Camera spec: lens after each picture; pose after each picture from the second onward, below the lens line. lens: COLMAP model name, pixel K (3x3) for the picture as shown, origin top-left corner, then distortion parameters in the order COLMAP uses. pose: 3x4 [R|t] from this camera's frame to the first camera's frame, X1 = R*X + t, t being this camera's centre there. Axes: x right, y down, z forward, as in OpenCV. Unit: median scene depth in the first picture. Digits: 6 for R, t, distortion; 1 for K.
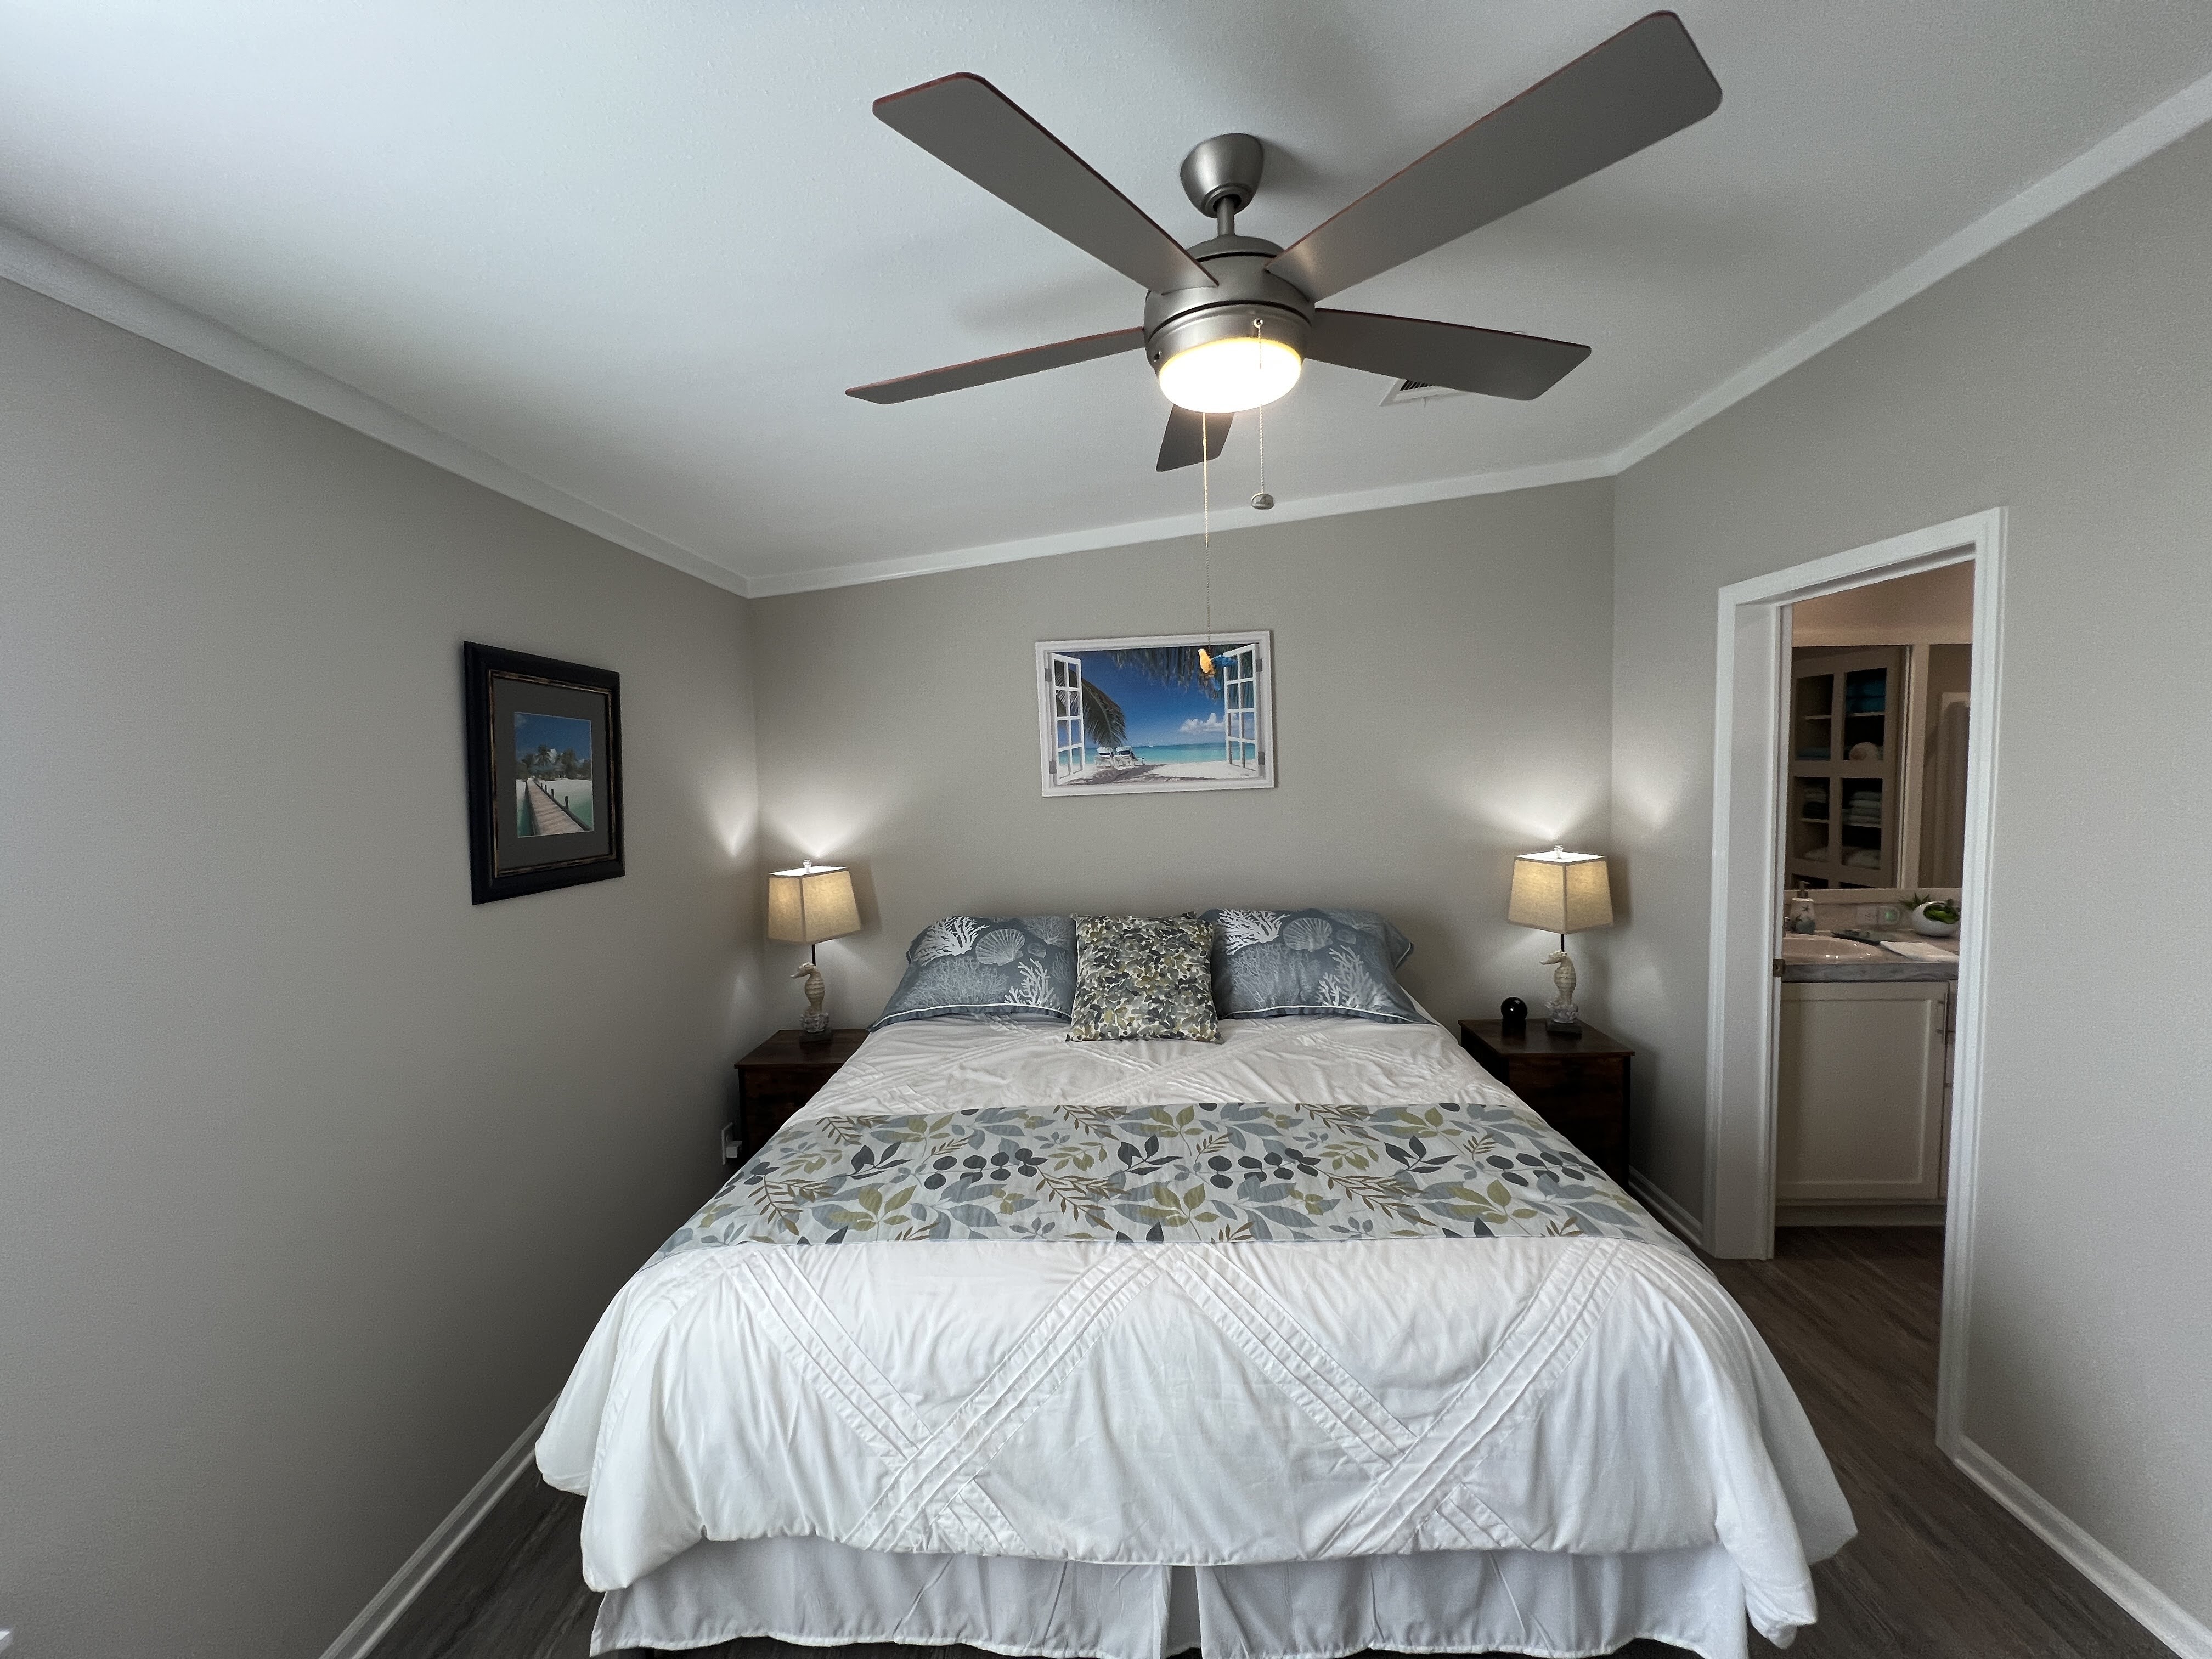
lens RADIAL K [[889.7, 0, 1110.5], [0, 889.7, 831.0], [0, 0, 1]] dist [-0.002446, 0.000814]
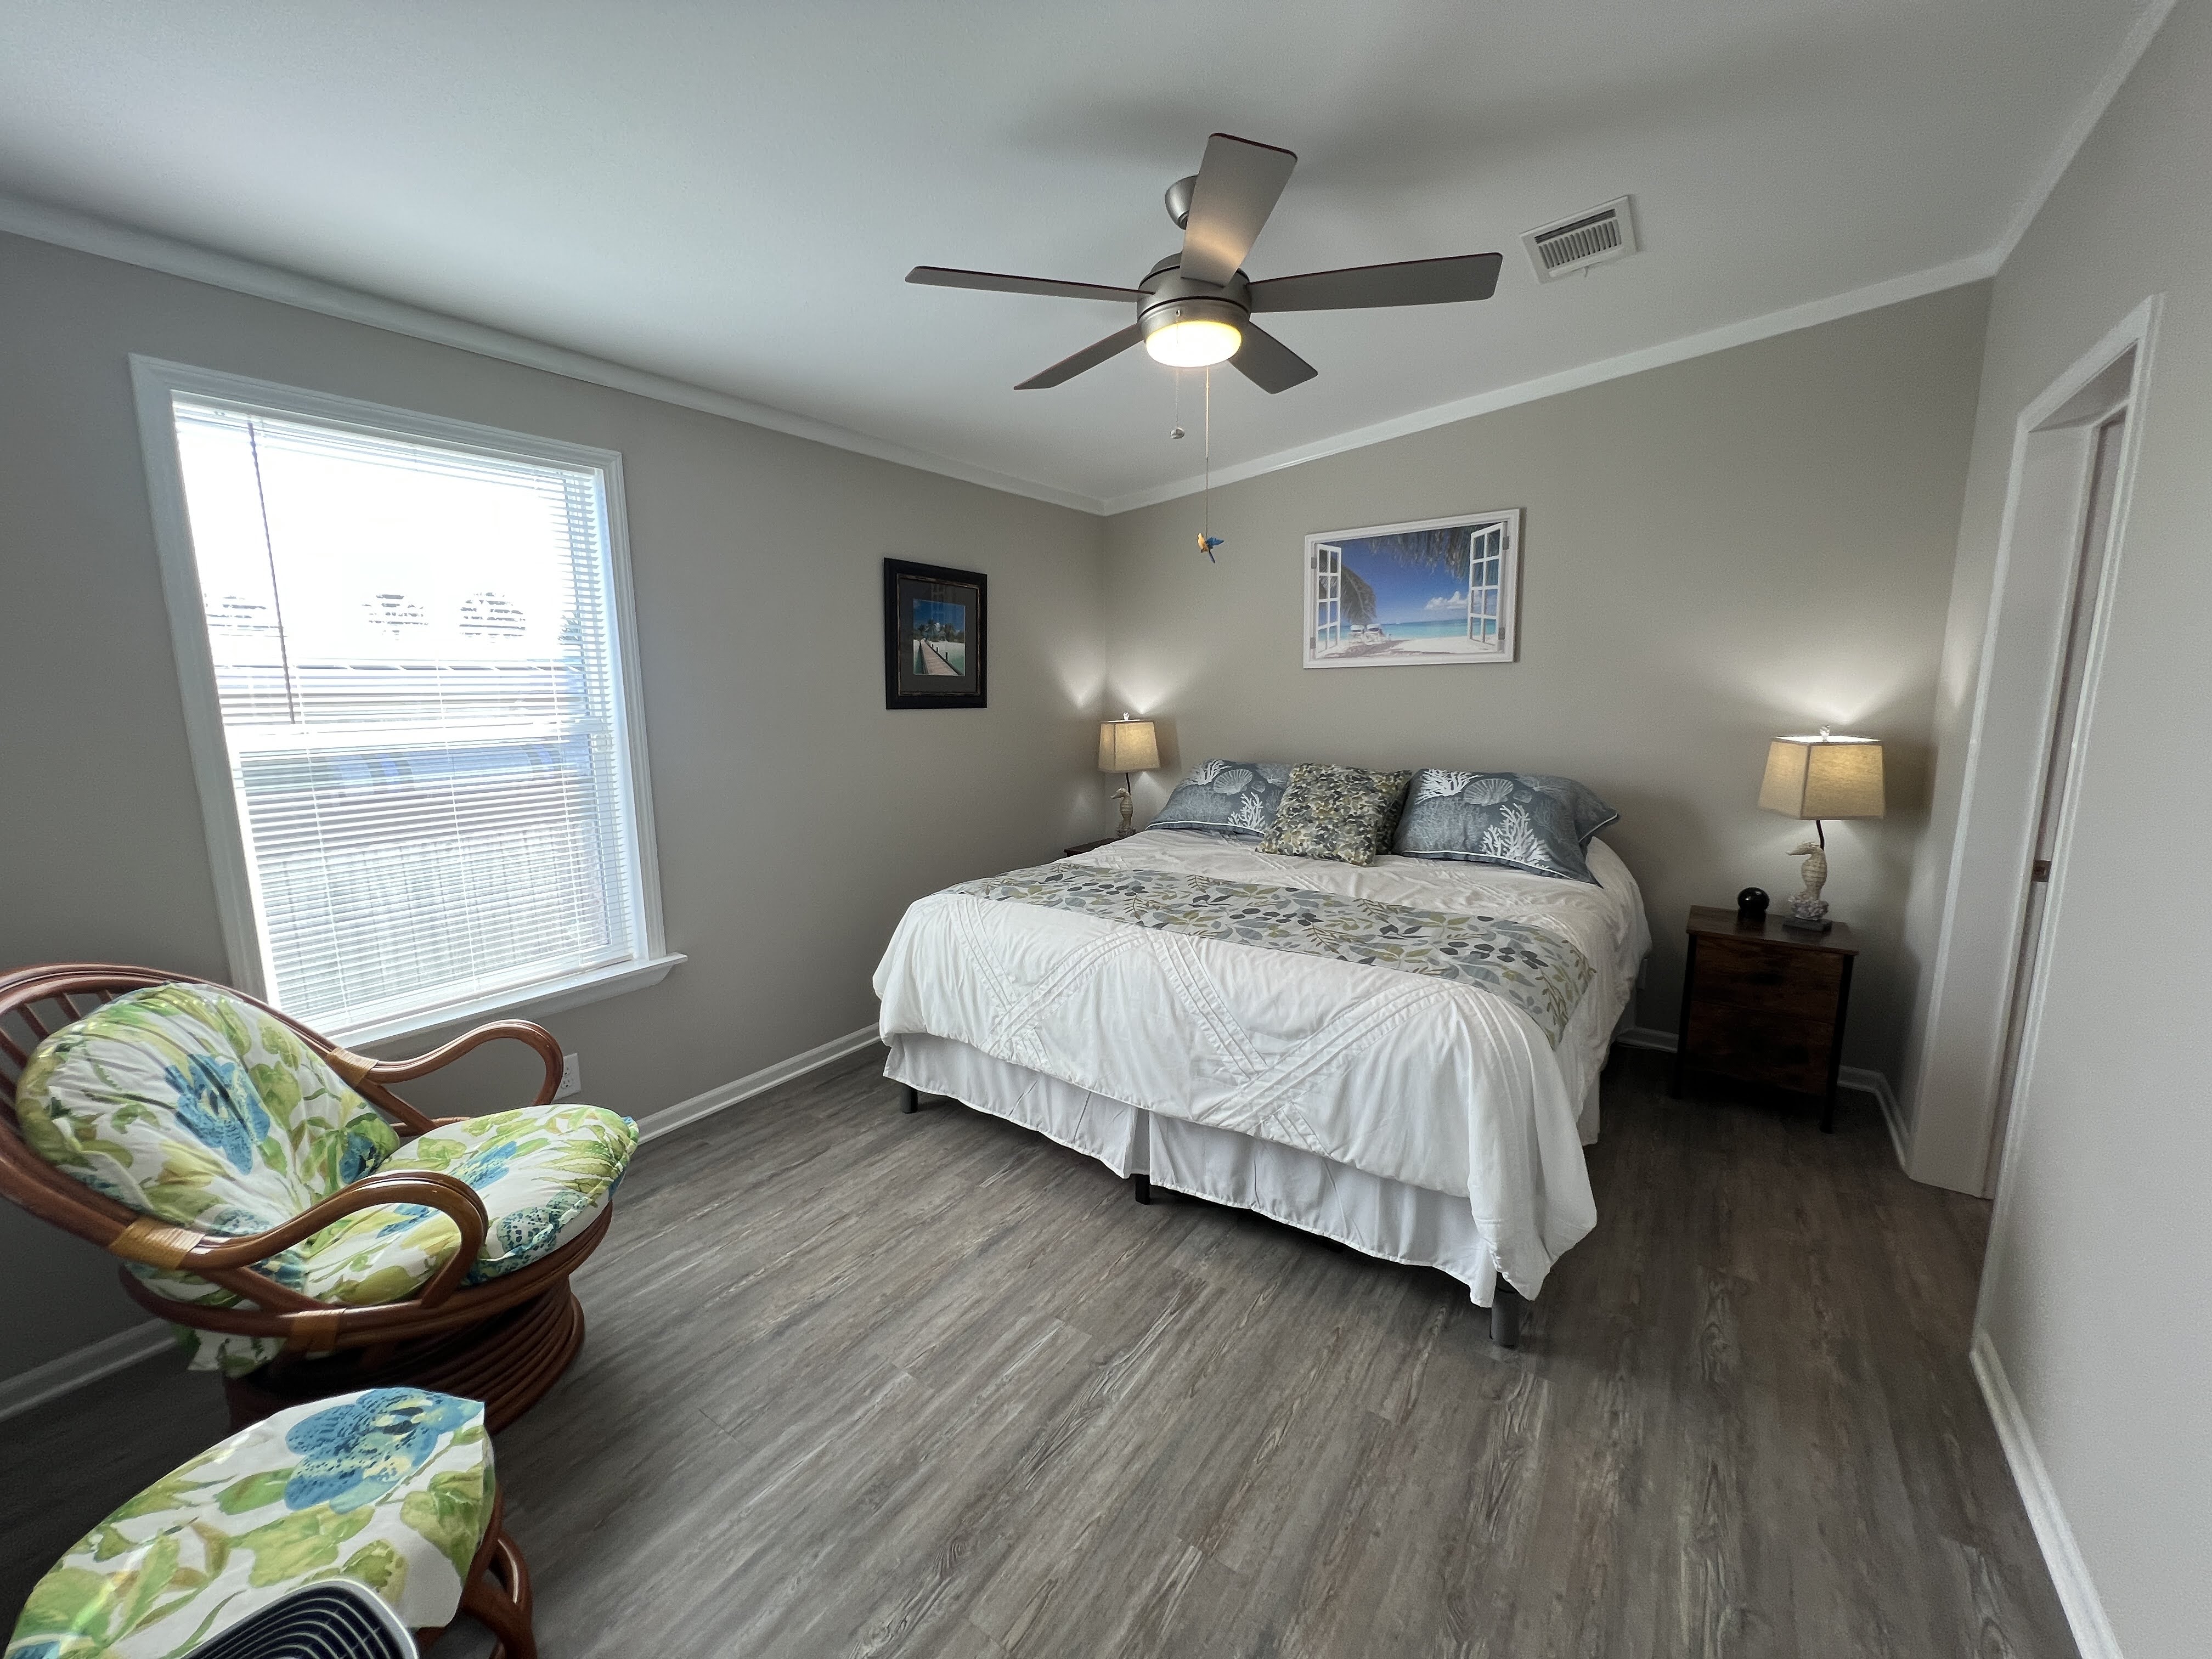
lens RADIAL K [[889.7, 0, 1109.2], [0, 889.7, 834.8], [0, 0, 1]] dist [-0.002446, 0.000814]
pose [[0.837890, 0.110169, -0.534606, 0.603569], [-0.054737, 0.991441, 0.118523, 0.091298], [0.543088, -0.070047, 0.836749, -0.254267]]
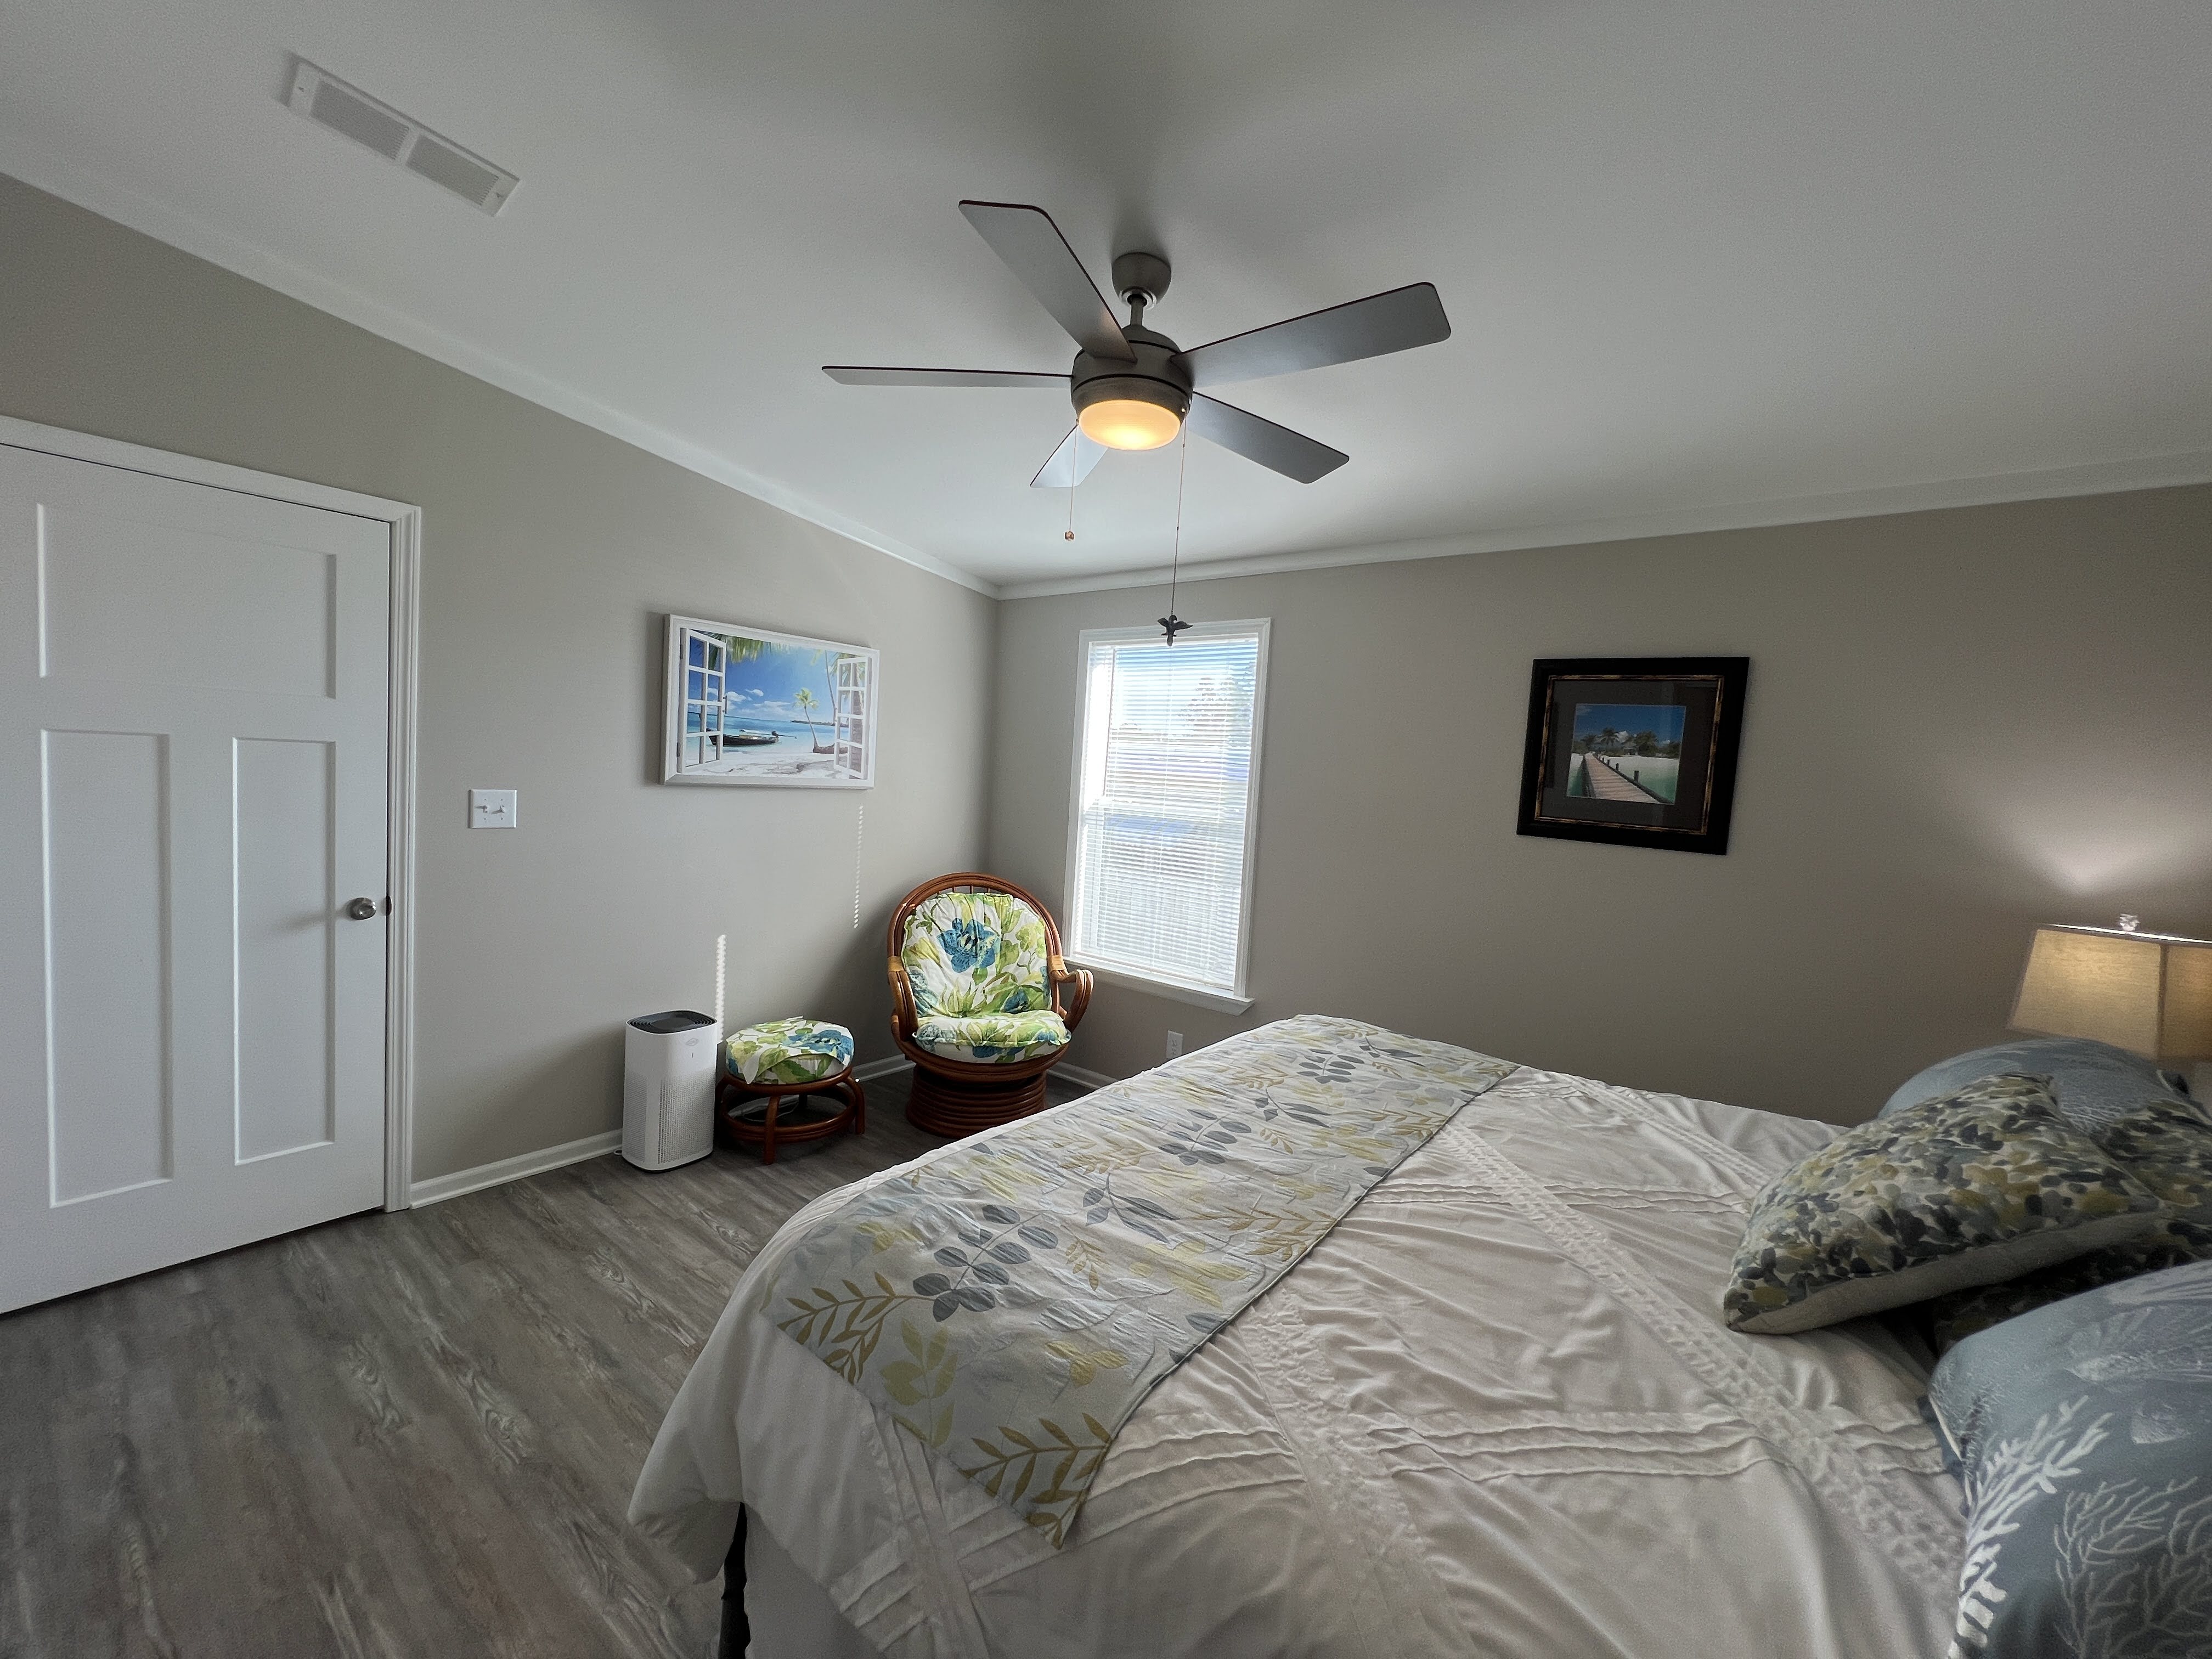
lens RADIAL K [[889.7, 0, 1101.4], [0, 889.7, 833.5], [0, 0, 1]] dist [-0.002446, 0.000814]
pose [[-0.606905, 0.042840, -0.793619, 0.858805], [-0.105972, 0.985268, 0.134225, -0.043491], [0.787678, 0.165563, -0.593425, 1.261007]]
